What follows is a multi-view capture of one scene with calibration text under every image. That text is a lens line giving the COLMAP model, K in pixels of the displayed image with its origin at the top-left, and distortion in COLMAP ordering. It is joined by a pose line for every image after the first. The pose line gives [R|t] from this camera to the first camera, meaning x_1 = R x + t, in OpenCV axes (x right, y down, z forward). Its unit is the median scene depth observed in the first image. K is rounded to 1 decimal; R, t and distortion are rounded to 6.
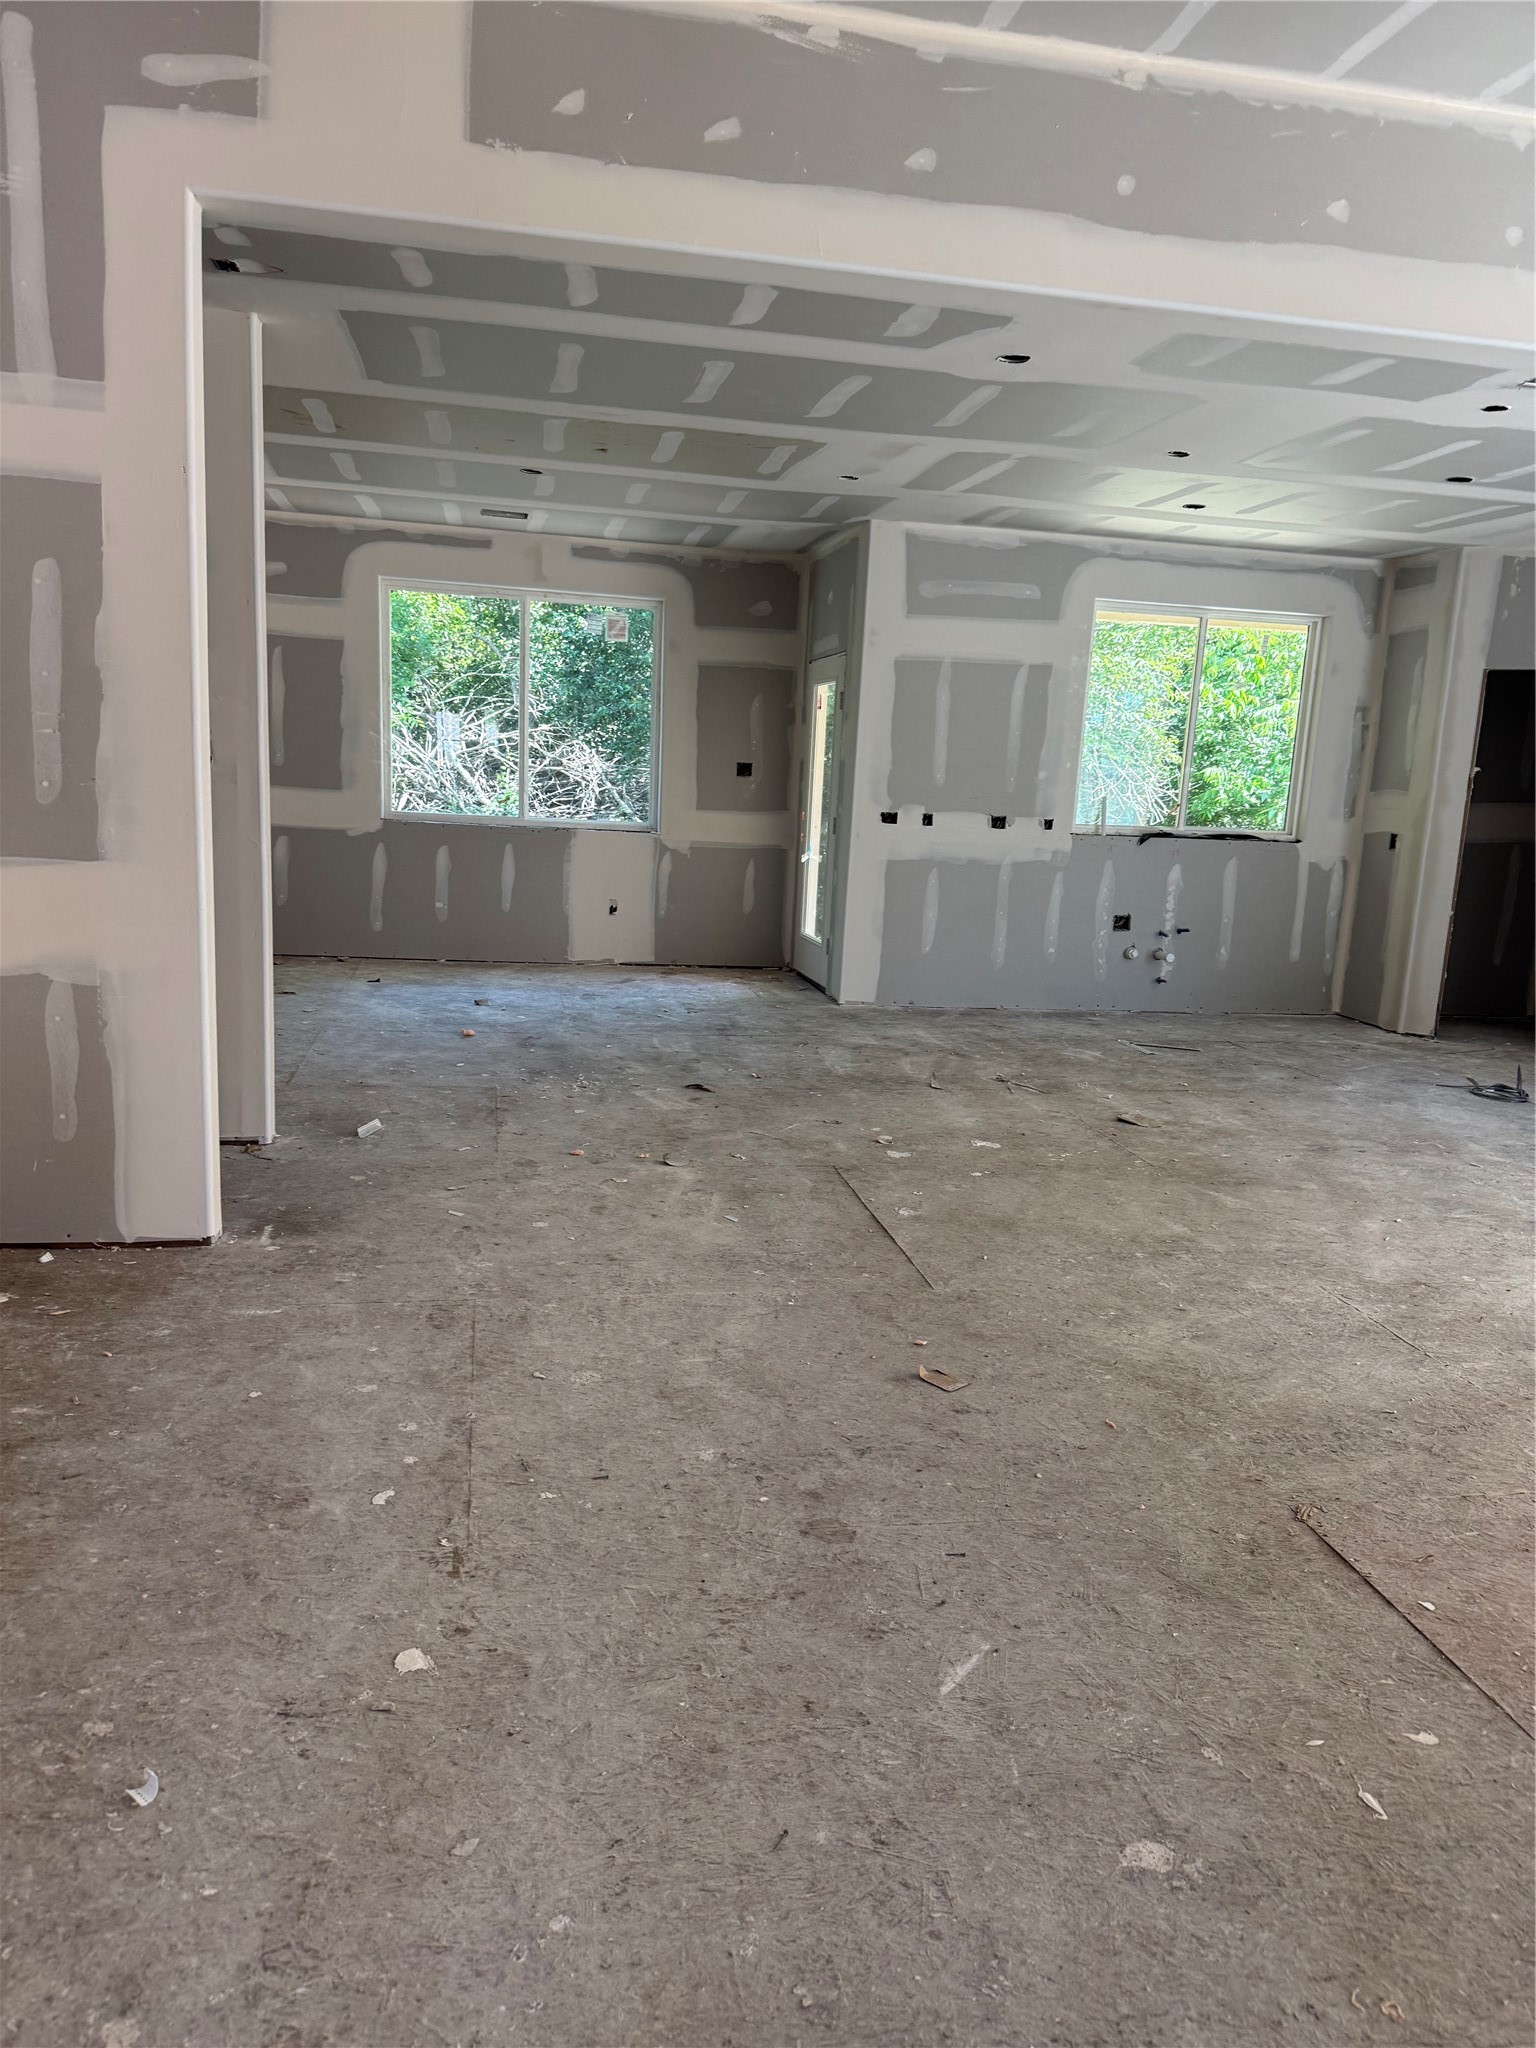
lens RADIAL K [[1433.3, 0, 769.8], [0, 1433.3, 1037.1], [0, 0, 1]] dist [0.083338, -0.115107]
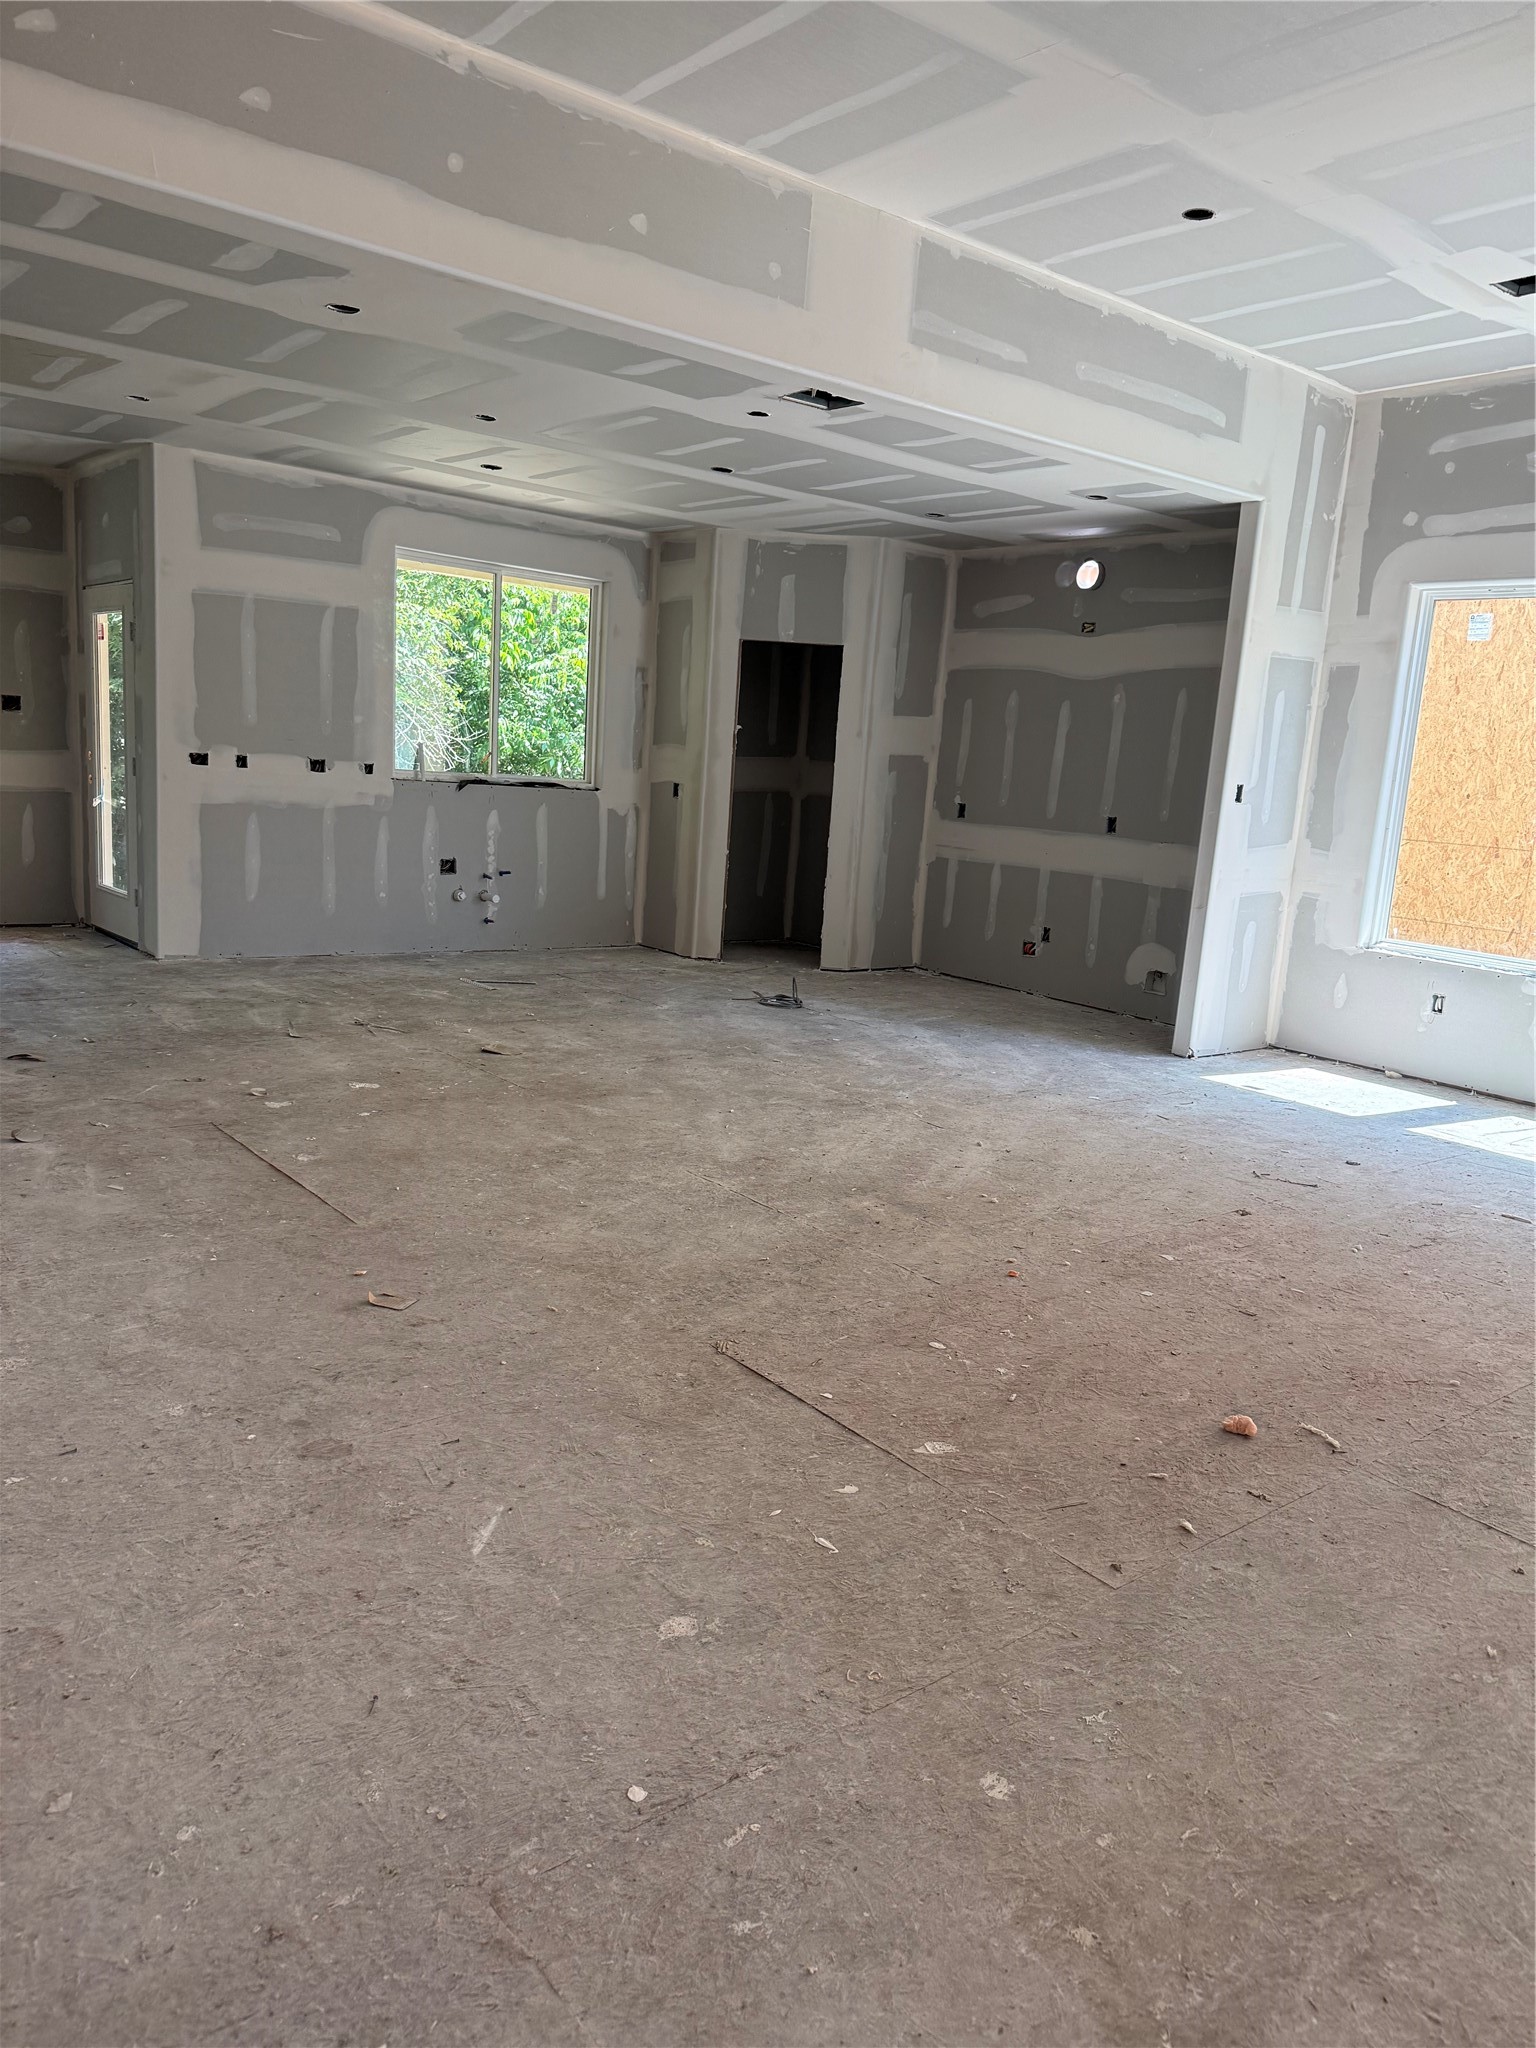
lens RADIAL K [[1433.3, 0, 769.8], [0, 1433.3, 1037.1], [0, 0, 1]] dist [0.083338, -0.115107]
pose [[0.877010, -0.086311, 0.472657, -0.092925], [0.069725, 0.996182, 0.052535, 0.008221], [-0.475386, -0.013118, 0.879679, -0.042025]]
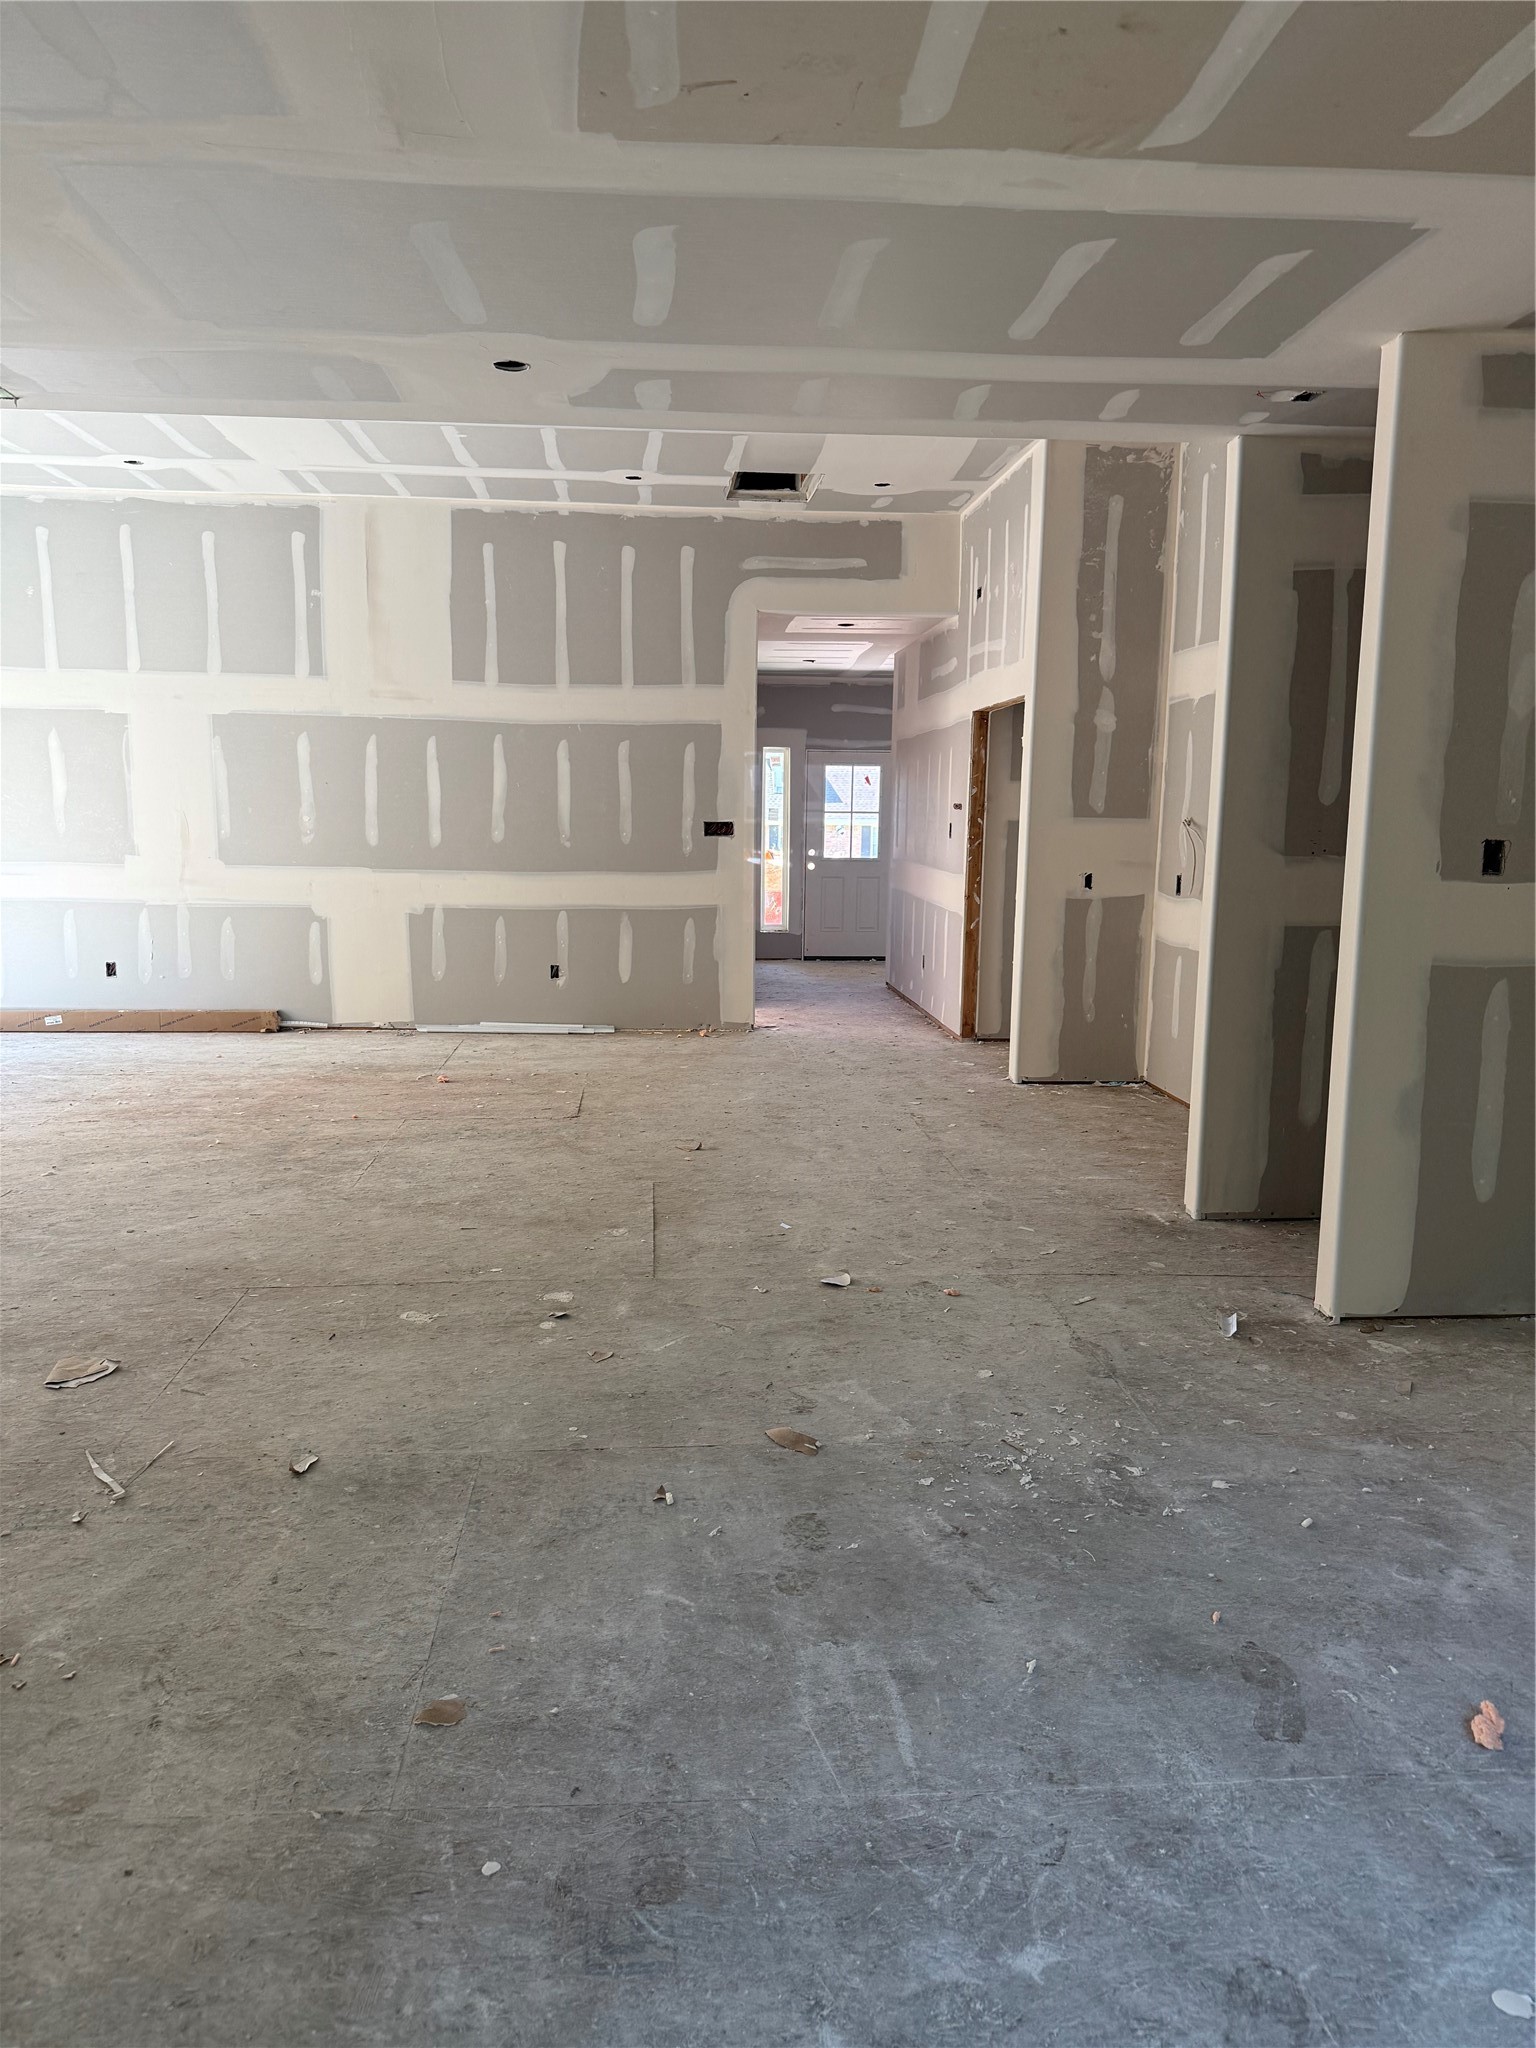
lens RADIAL K [[1450.7, 0, 768.0], [0, 1450.7, 1024.0], [0, 0, 1]] dist [0.186086, -0.405358]
pose [[-0.992179, -0.075834, 0.099146, -0.113049], [-0.038352, 0.941078, 0.336008, -0.400855], [-0.118785, 0.329578, -0.936626, 1.993986]]
